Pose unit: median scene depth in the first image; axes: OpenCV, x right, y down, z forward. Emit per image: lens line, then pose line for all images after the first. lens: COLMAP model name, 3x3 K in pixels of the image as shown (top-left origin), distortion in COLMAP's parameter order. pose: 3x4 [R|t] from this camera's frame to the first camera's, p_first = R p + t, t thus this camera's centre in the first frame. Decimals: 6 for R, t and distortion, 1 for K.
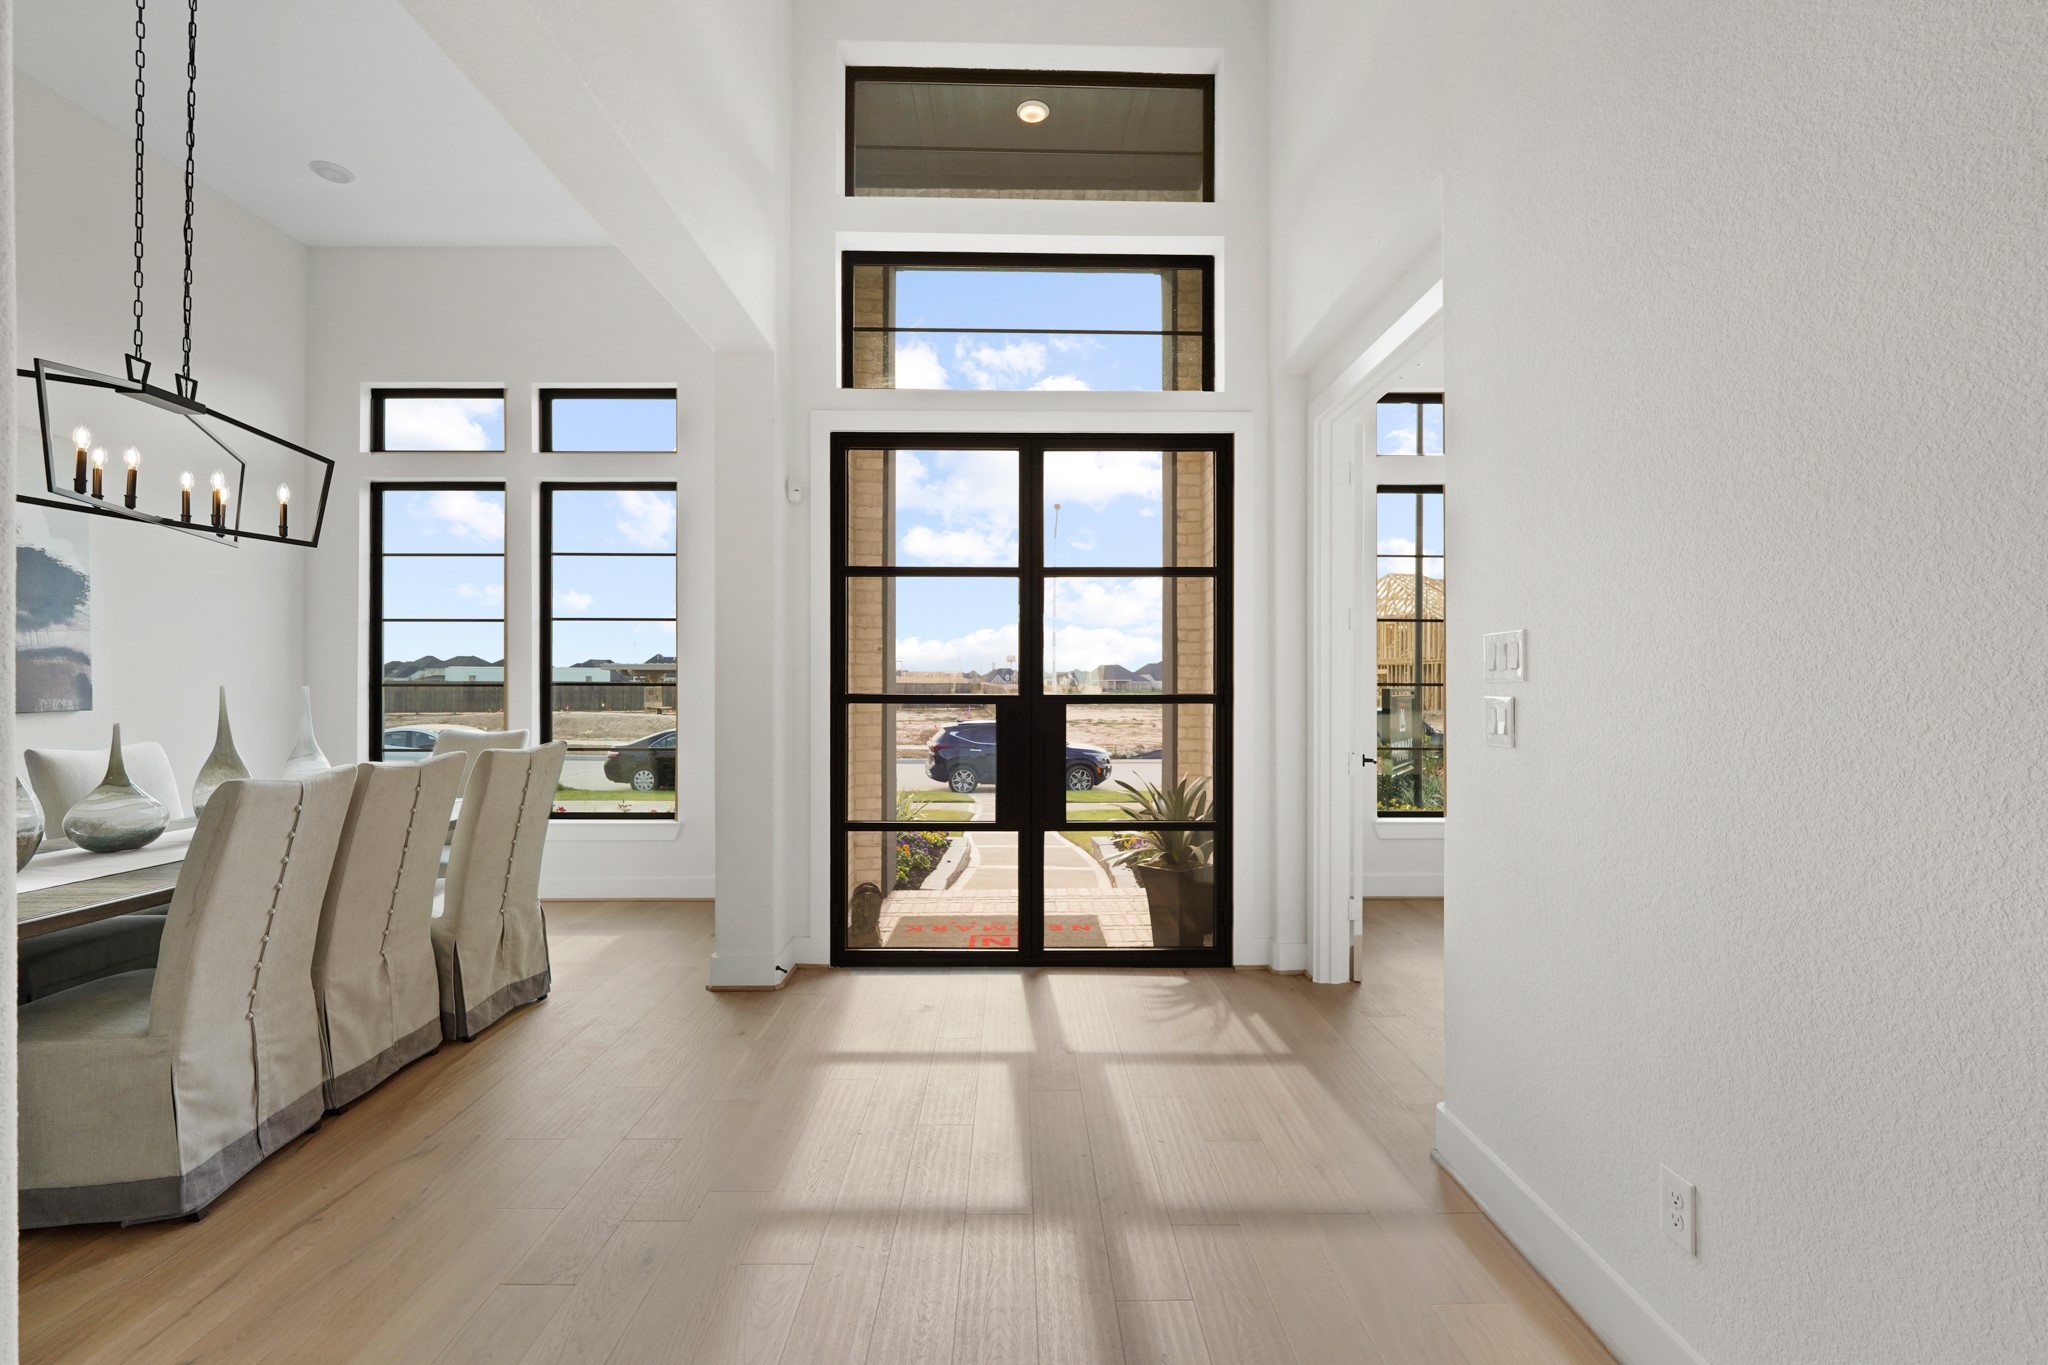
lens RADIAL K [[841.5, 0, 1031.6], [0, 841.5, 698.6], [0, 0, 1]] dist [-0.003401, -0.000461]
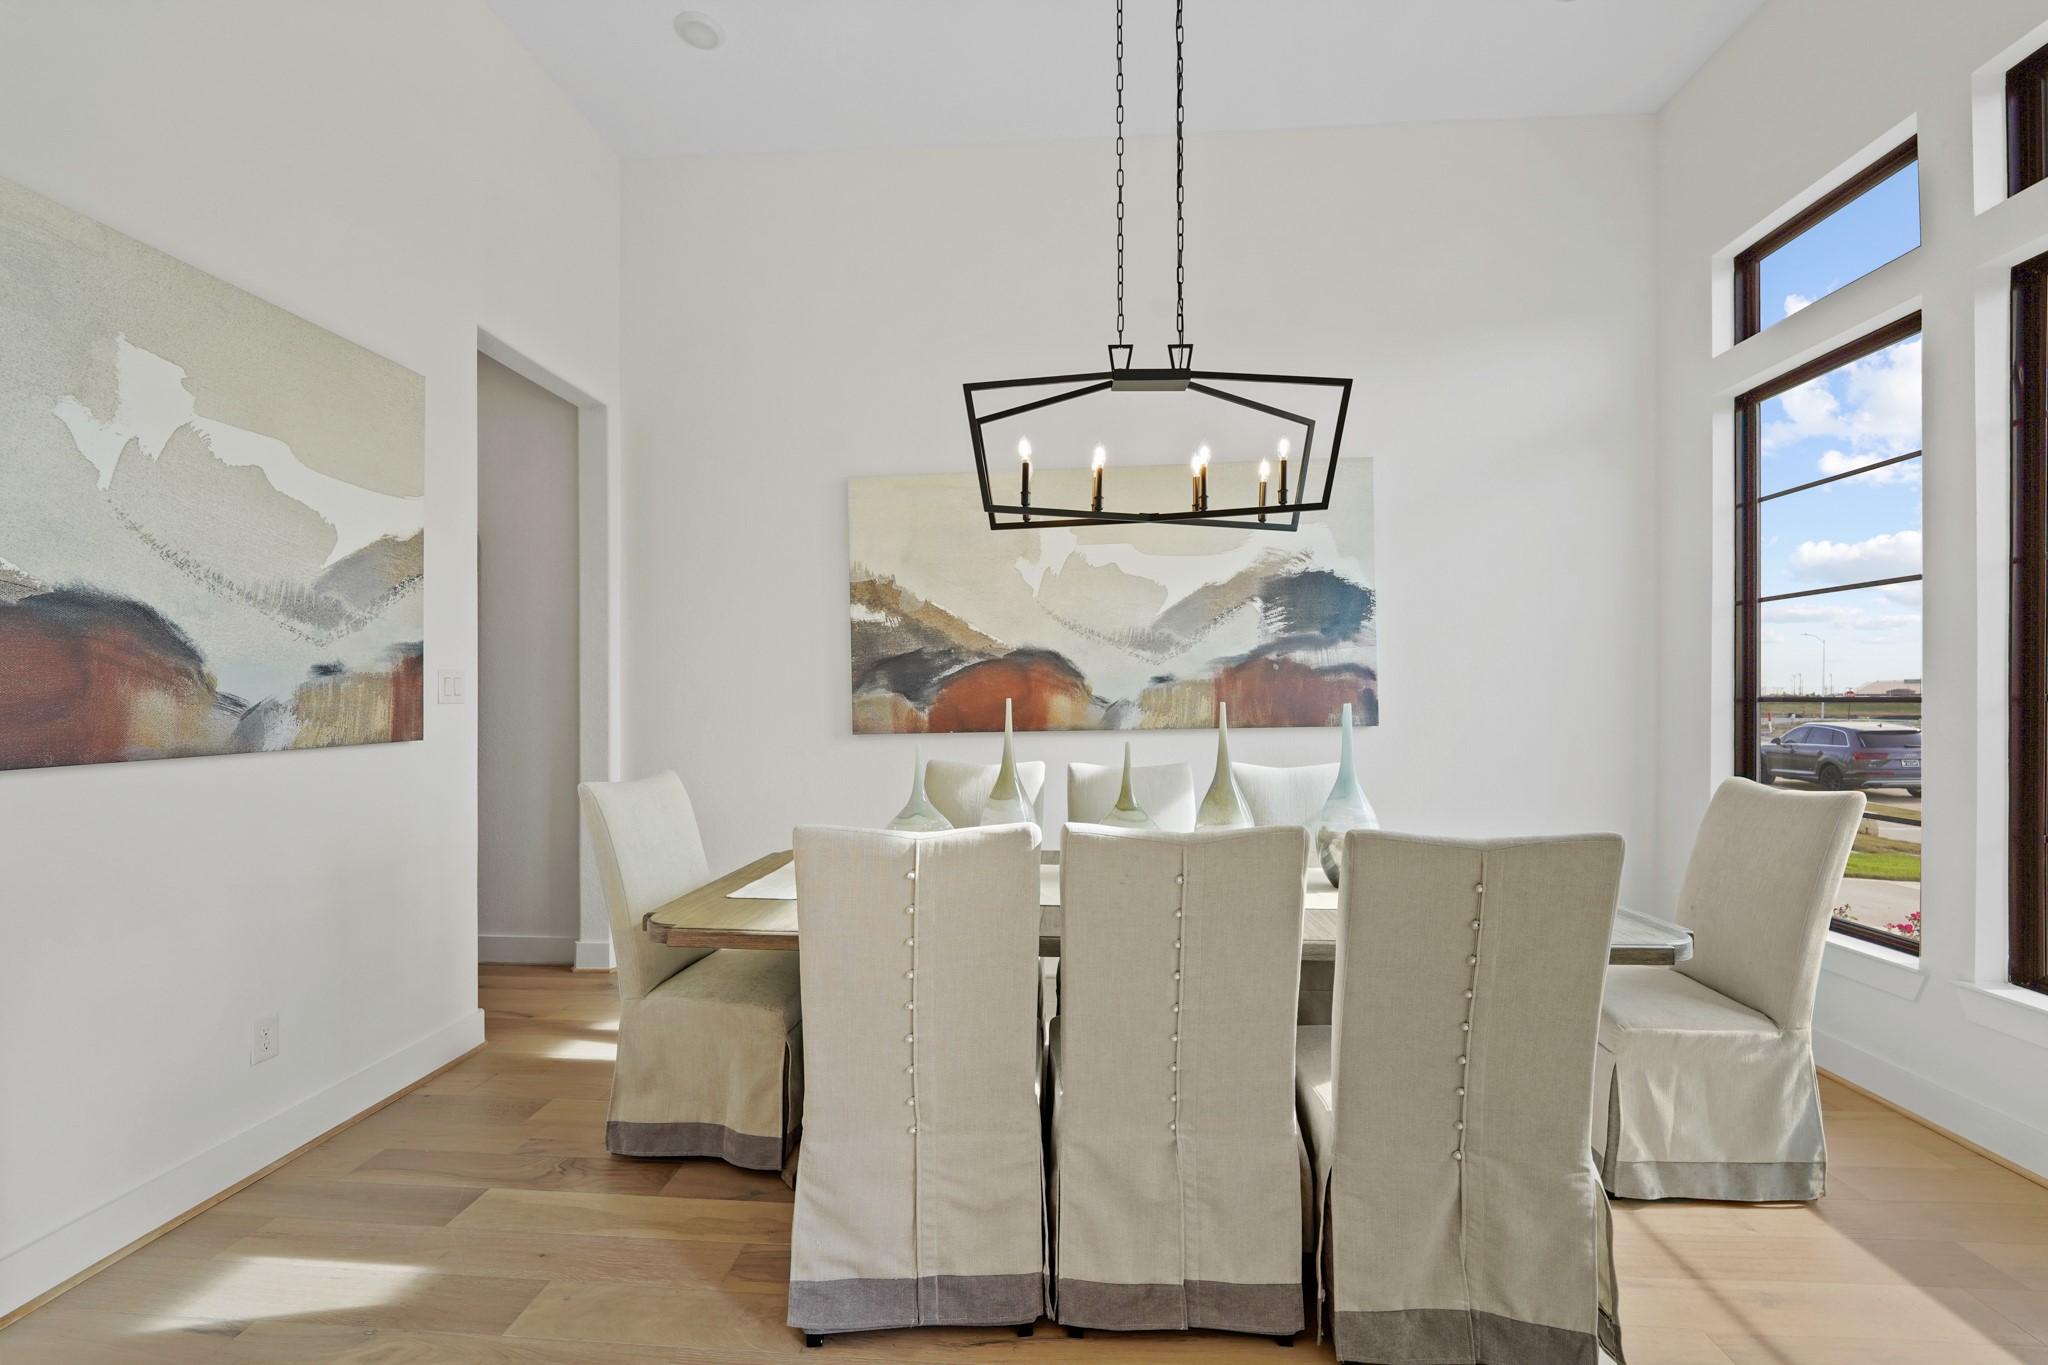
lens RADIAL K [[841.5, 0, 1031.6], [0, 841.5, 698.6], [0, 0, 1]] dist [-0.003401, -0.000461]
pose [[-0.086493, -0.003152, -0.996247, -0.109230], [-0.011645, 0.999930, -0.002152, -0.012779], [0.996184, 0.011415, -0.086523, 0.767478]]
